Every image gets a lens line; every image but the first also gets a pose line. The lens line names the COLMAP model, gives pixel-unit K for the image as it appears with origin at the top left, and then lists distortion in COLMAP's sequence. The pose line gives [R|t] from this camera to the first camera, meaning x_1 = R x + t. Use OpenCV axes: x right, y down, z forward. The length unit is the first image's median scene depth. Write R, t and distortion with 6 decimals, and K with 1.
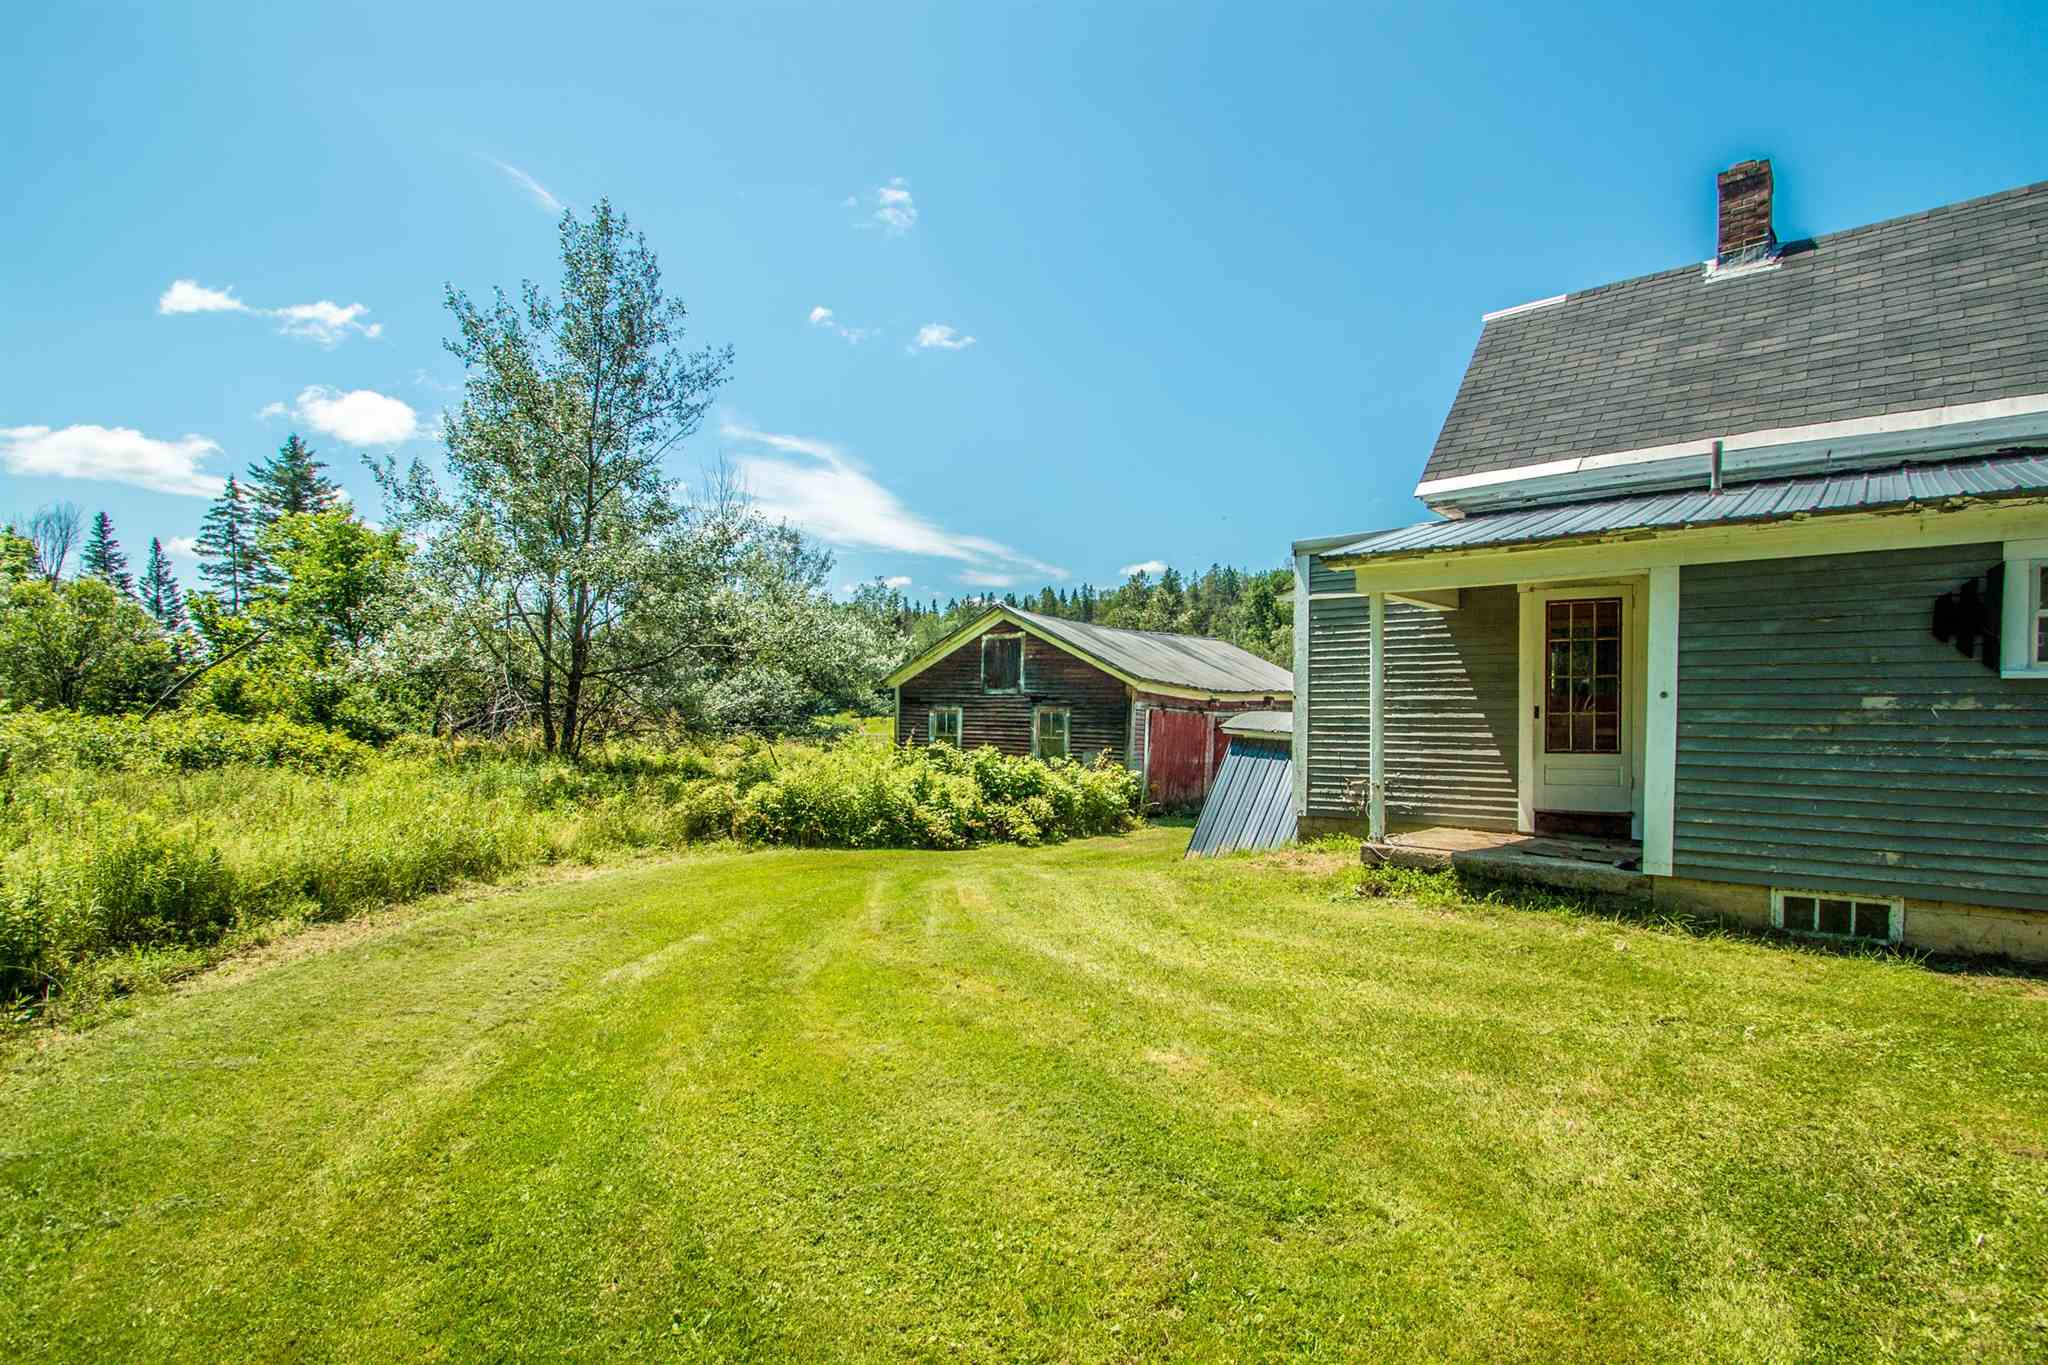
lens RADIAL K [[992.9, 0, 1036.5], [0, 992.9, 689.9], [0, 0, 1]] dist [0.000847, -0.009790]
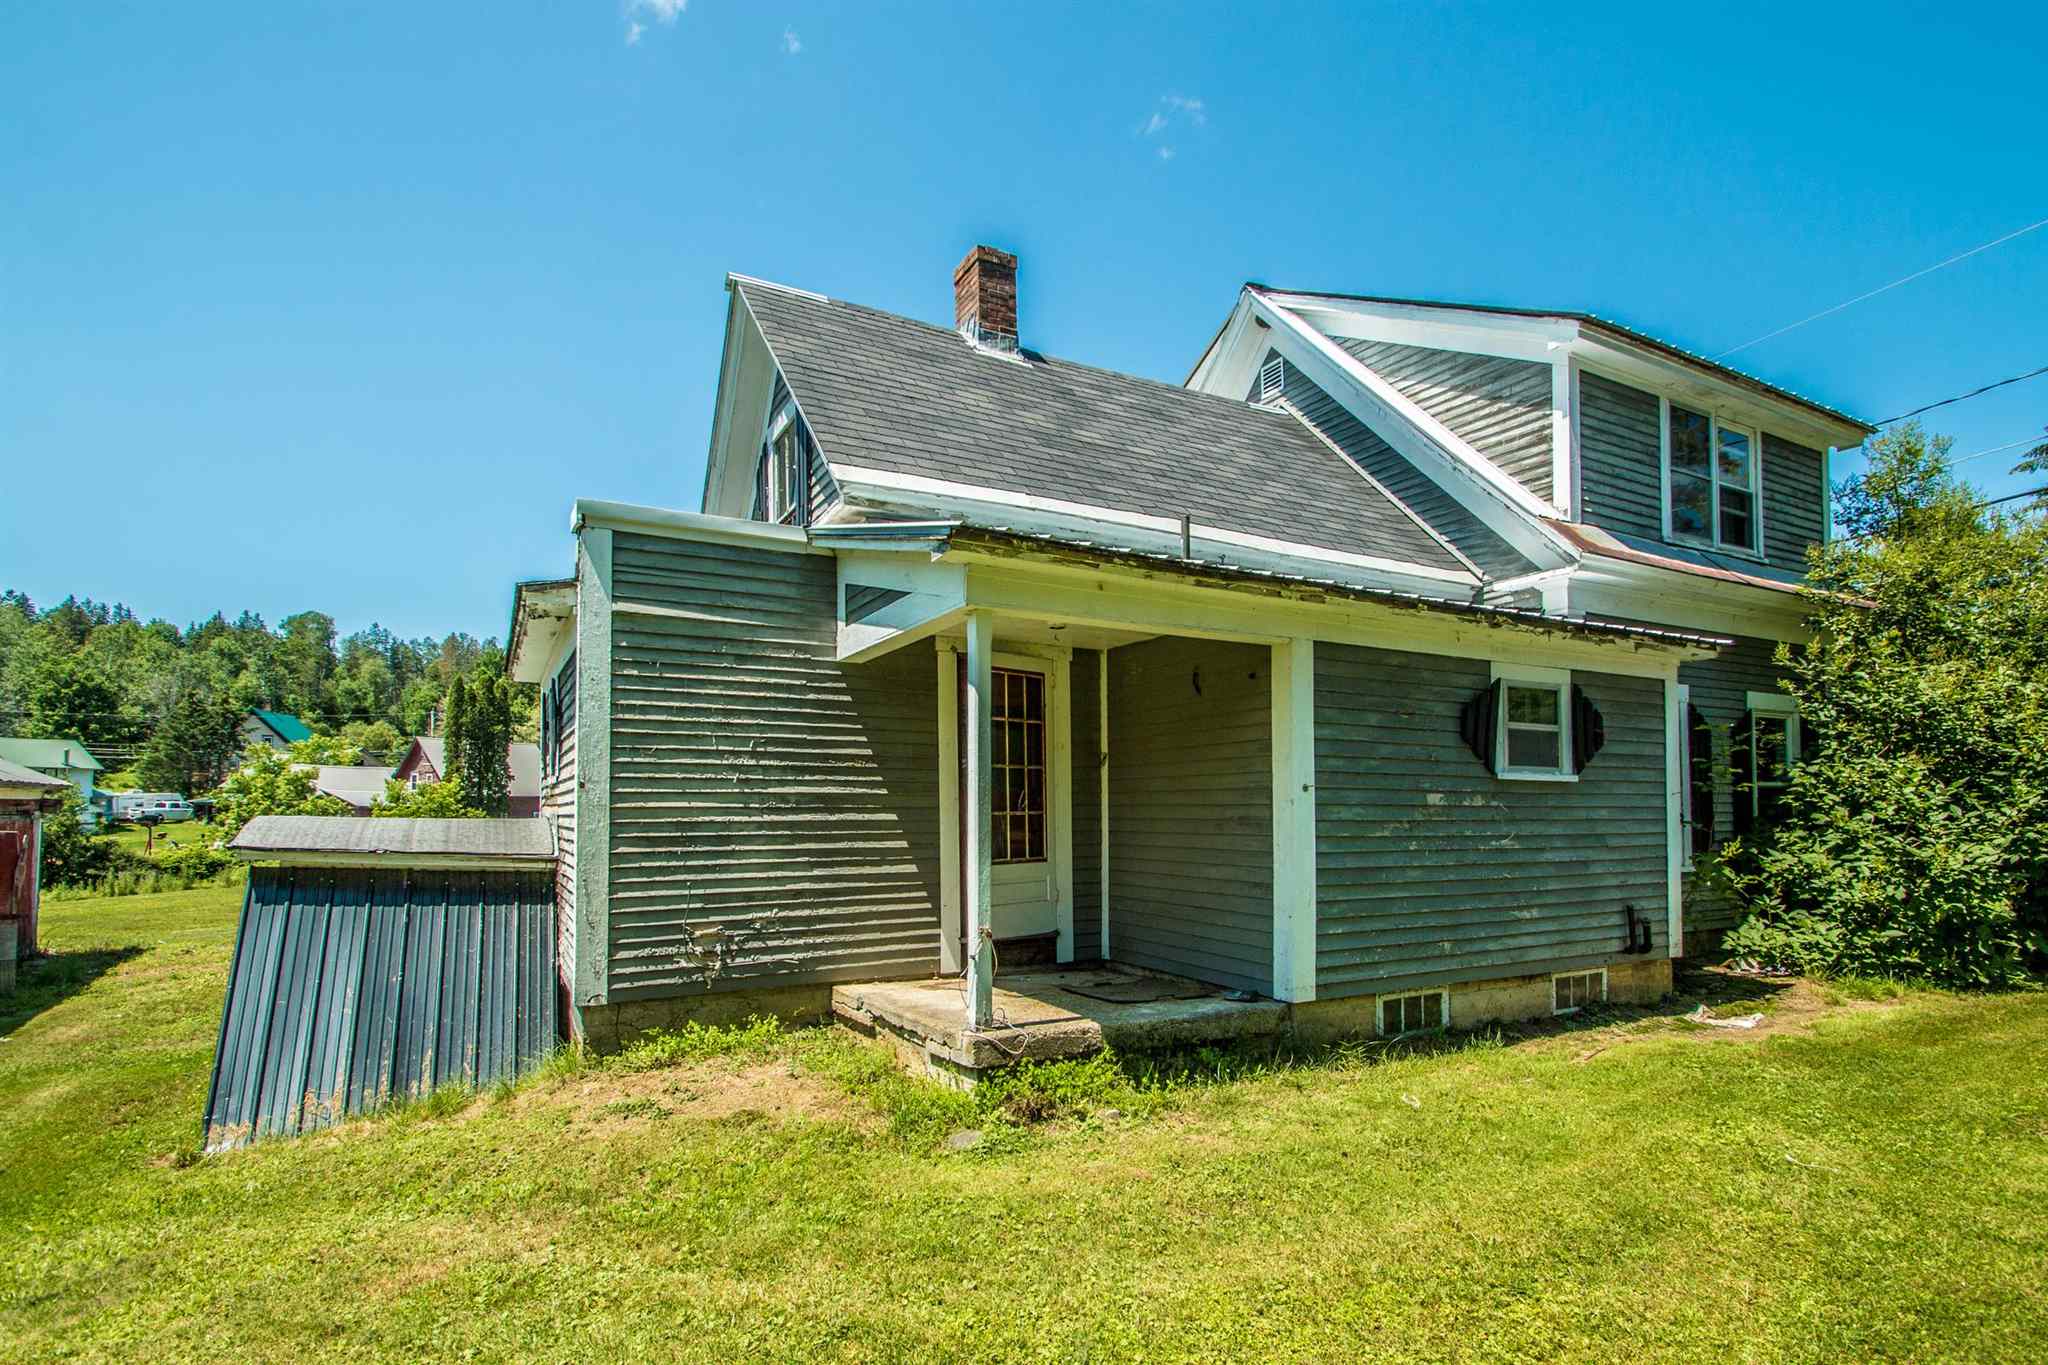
lens RADIAL K [[992.9, 0, 1049.2], [0, 992.9, 780.0], [0, 0, 1]] dist [0.000847, -0.009790]
pose [[0.349418, 0.031179, 0.936448, -0.174413], [-0.014640, 0.999506, -0.027816, 0.017758], [-0.936852, -0.003990, 0.349702, 0.647083]]
